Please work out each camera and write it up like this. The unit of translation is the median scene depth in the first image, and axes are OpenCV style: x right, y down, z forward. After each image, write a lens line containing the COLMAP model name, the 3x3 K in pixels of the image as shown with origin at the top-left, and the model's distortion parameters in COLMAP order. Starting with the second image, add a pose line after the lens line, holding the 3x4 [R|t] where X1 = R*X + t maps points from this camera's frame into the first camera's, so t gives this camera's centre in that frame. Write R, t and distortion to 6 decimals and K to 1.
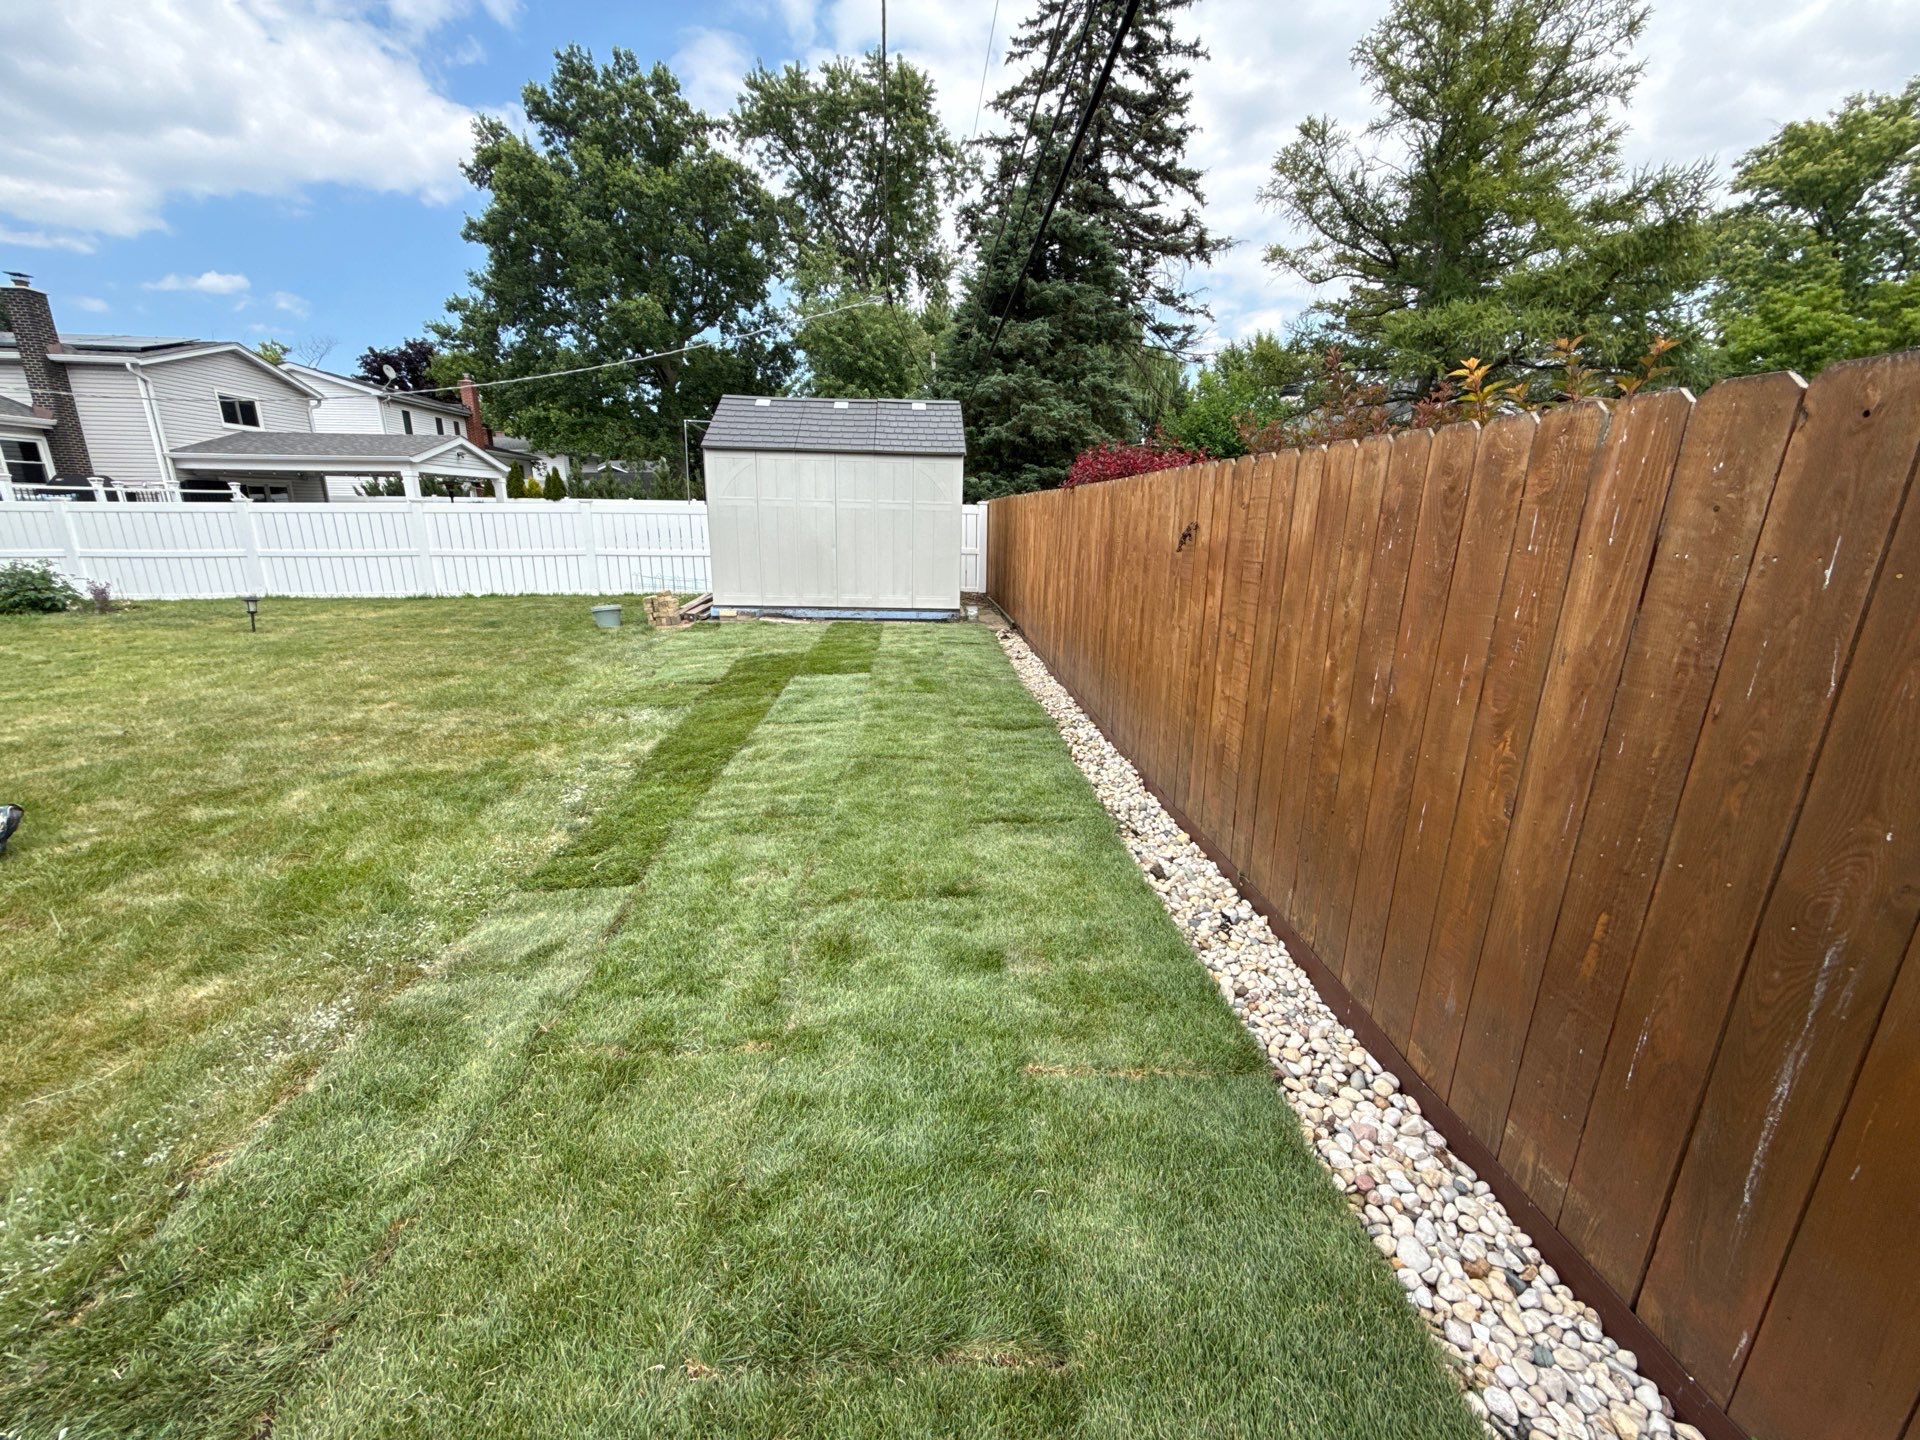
lens RADIAL K [[761.5, 0, 960.2], [0, 761.5, 714.9], [0, 0, 1]] dist [0.000596, -0.000415]
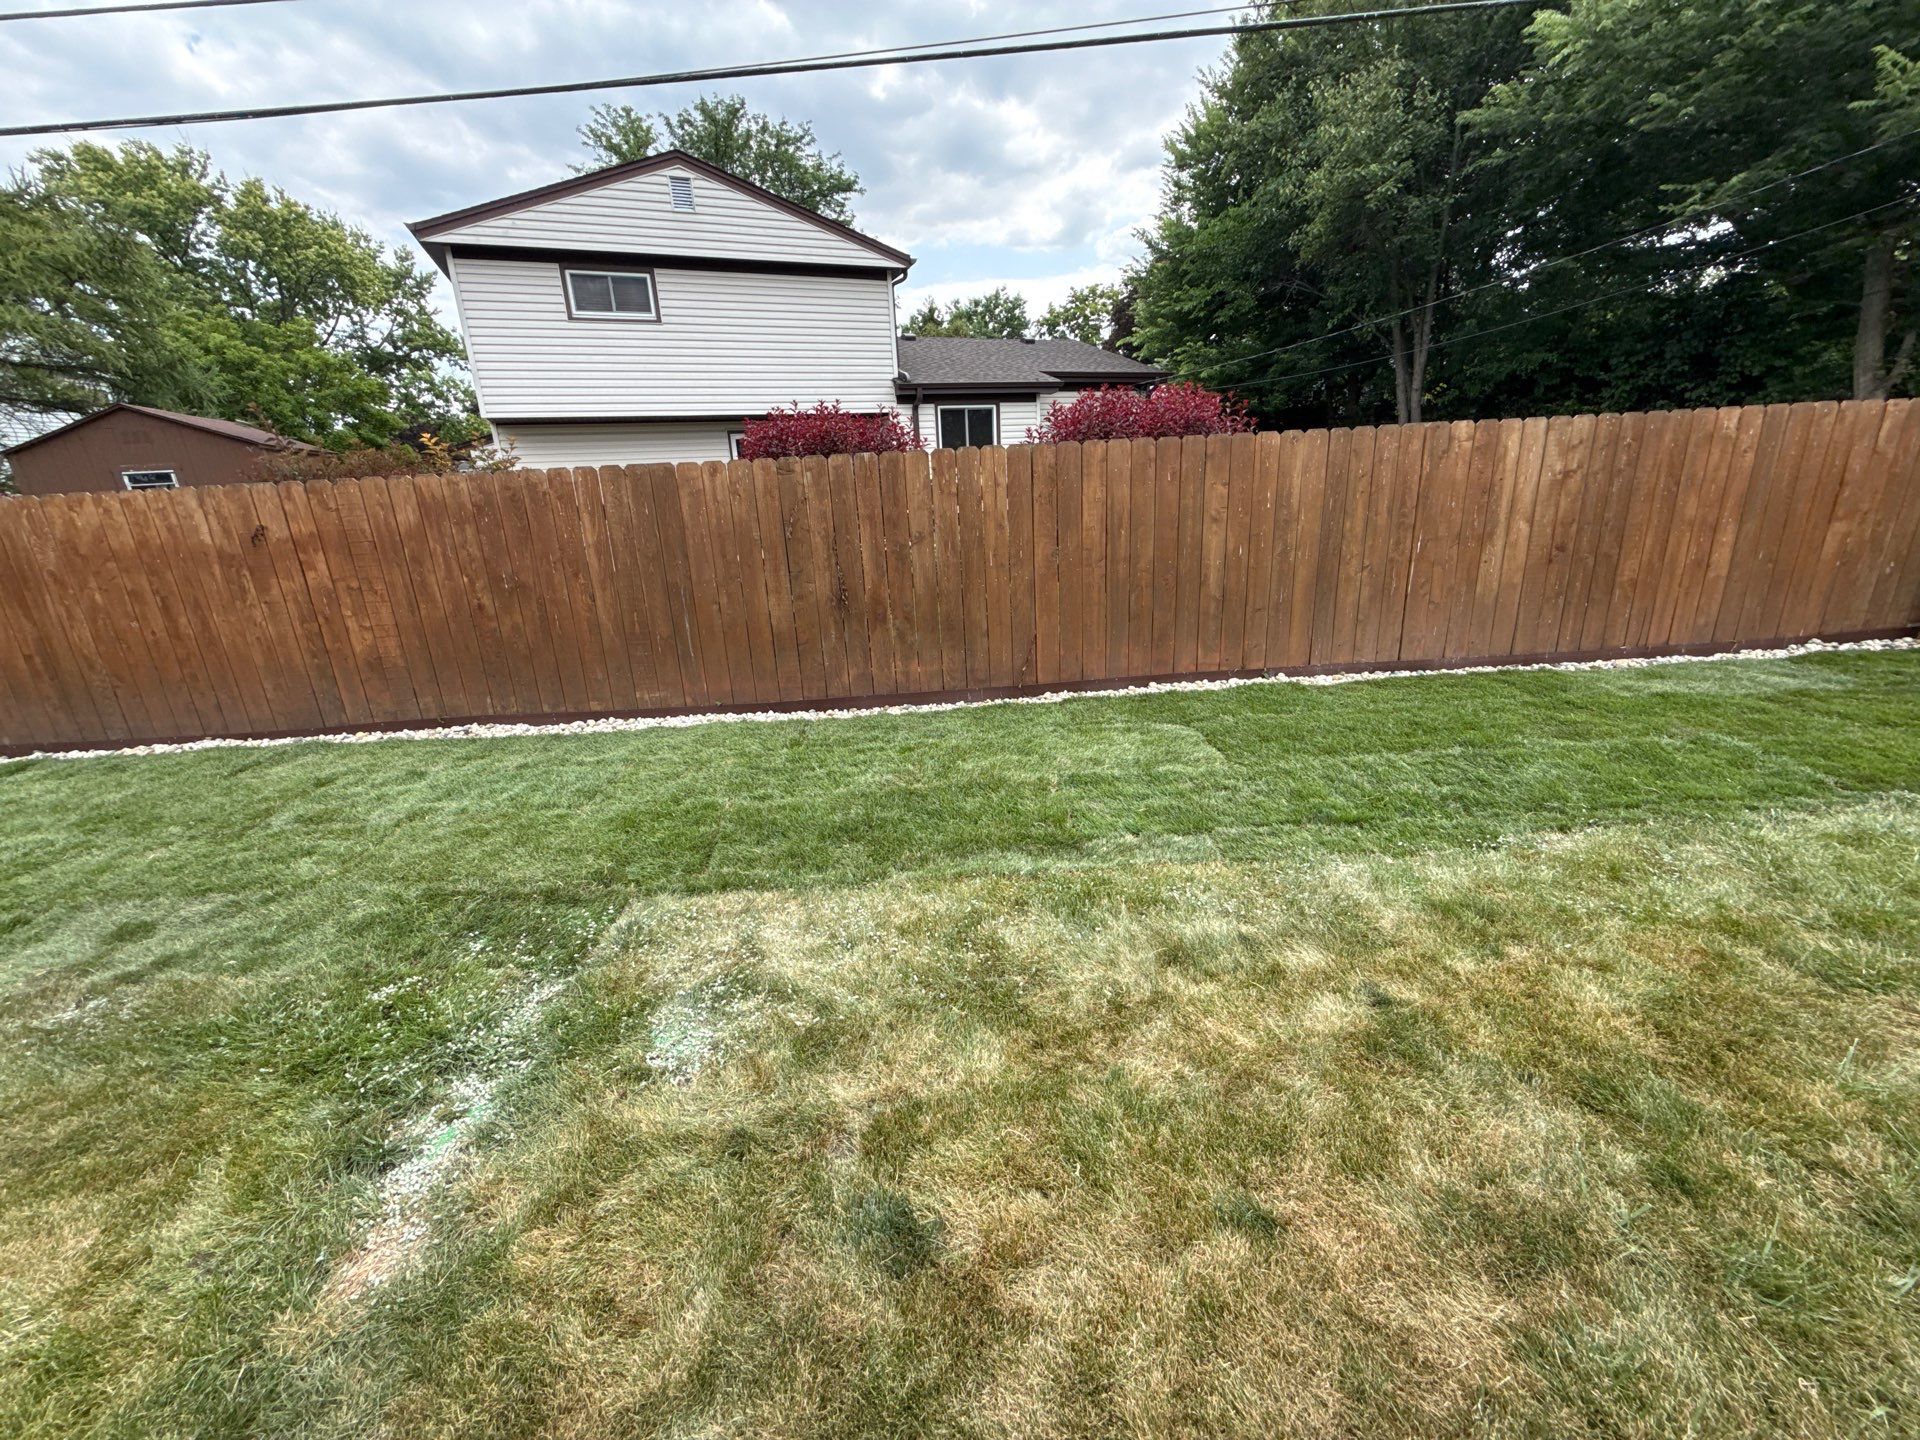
lens RADIAL K [[761.5, 0, 957.1], [0, 761.5, 717.9], [0, 0, 1]] dist [0.000596, -0.000415]
pose [[0.014244, -0.309741, 0.950714, -0.183591], [0.305714, 0.906629, 0.290798, 0.009310], [-0.952017, 0.286505, 0.107606, -0.046349]]
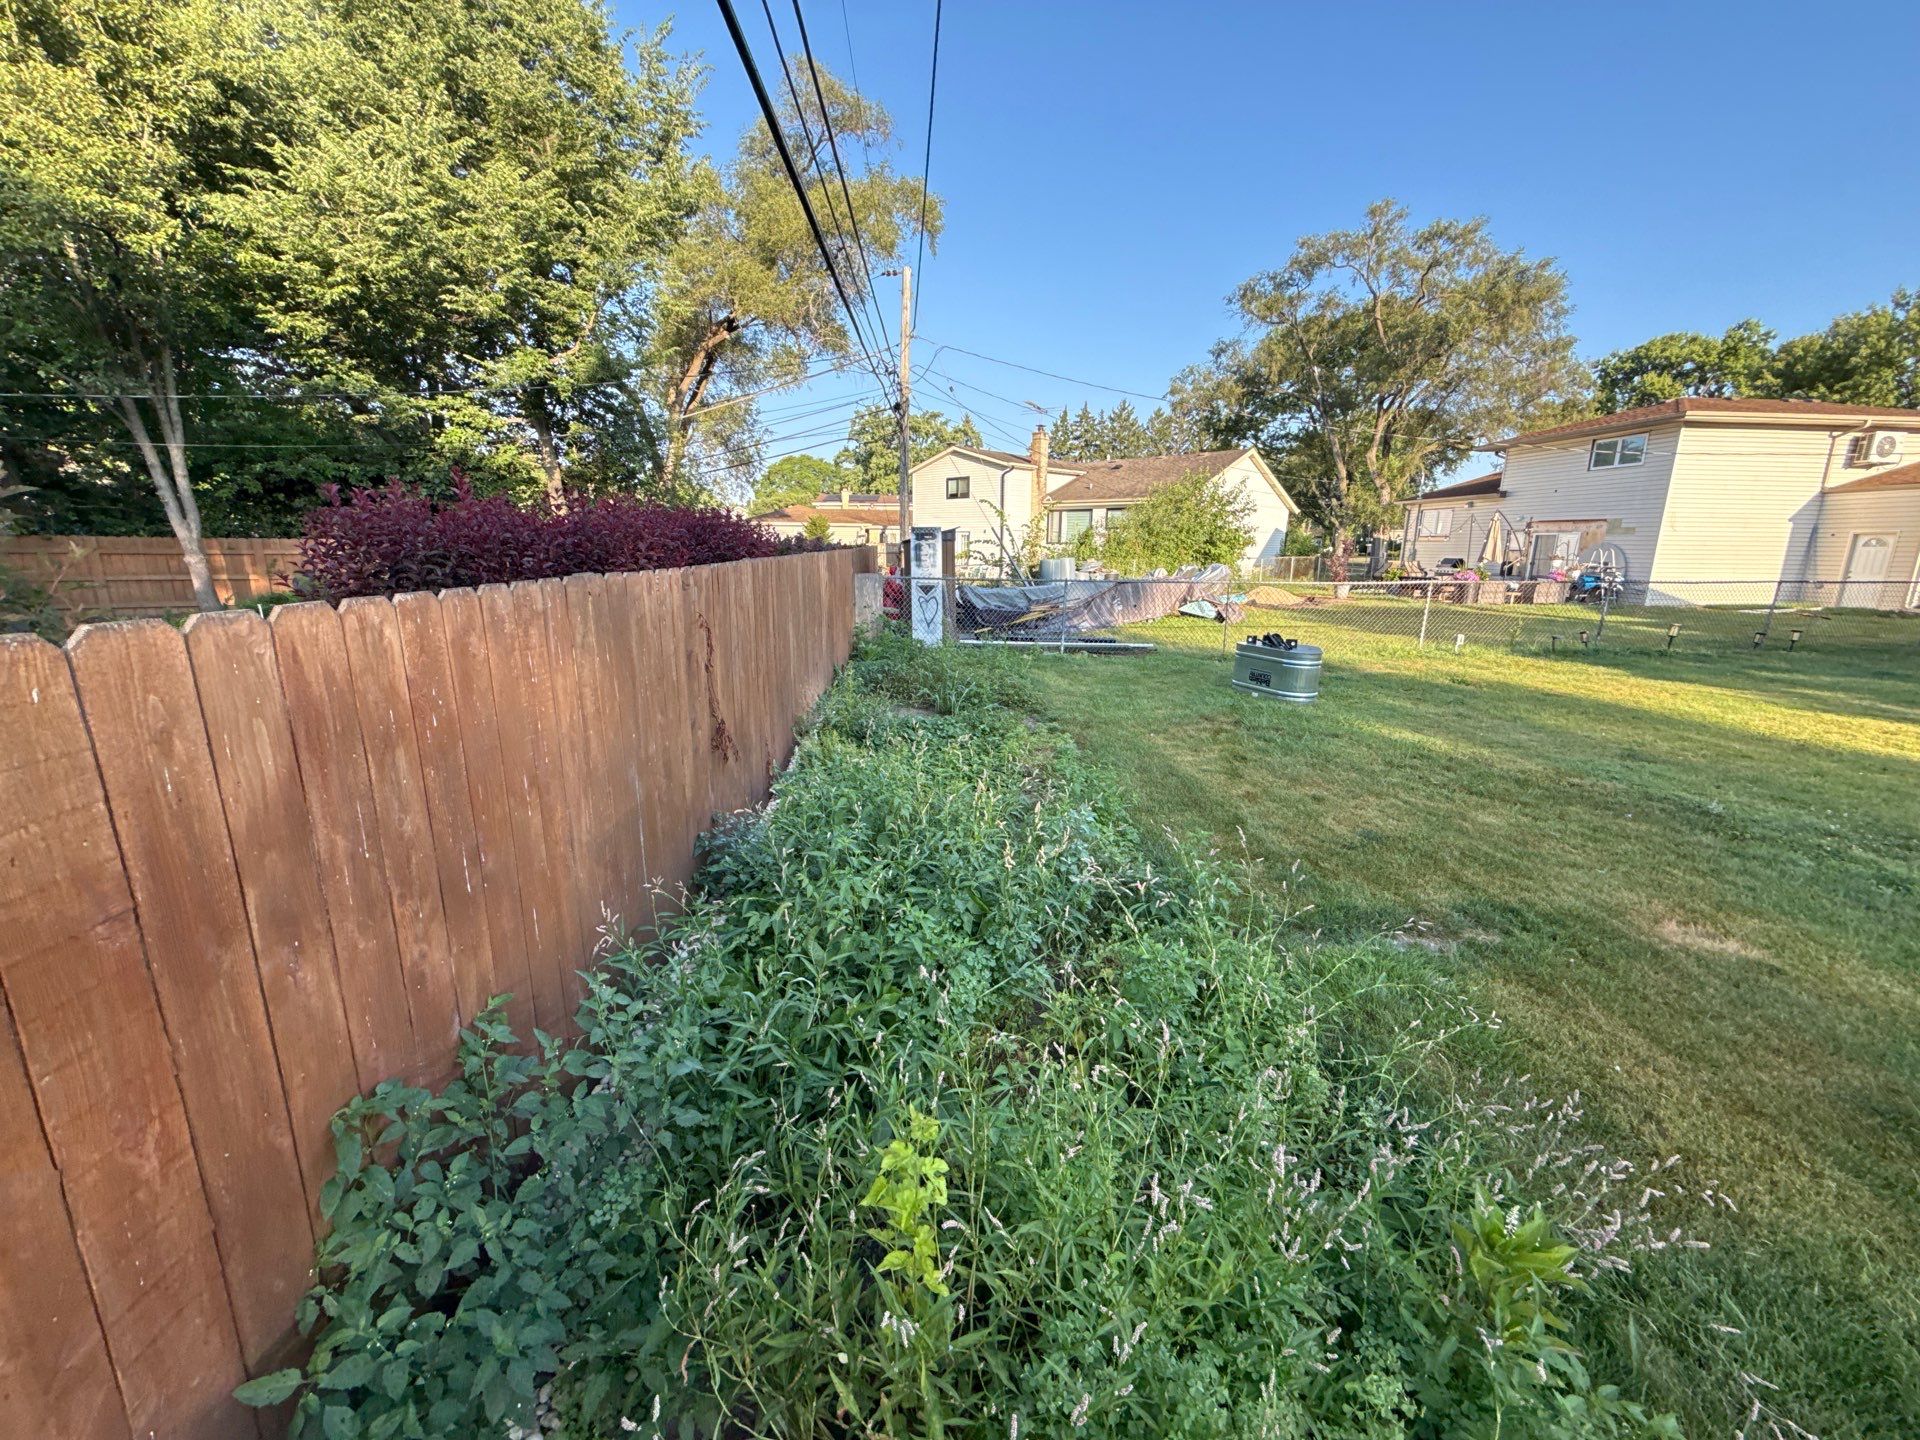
lens RADIAL K [[761.5, 0, 958.2], [0, 761.5, 719.1], [0, 0, 1]] dist [0.000596, -0.000415]
pose [[-0.999720, -0.021480, 0.009880, -0.001672], [-0.014317, 0.882550, 0.470001, -0.062447], [-0.018815, 0.469728, -0.882611, 0.171637]]
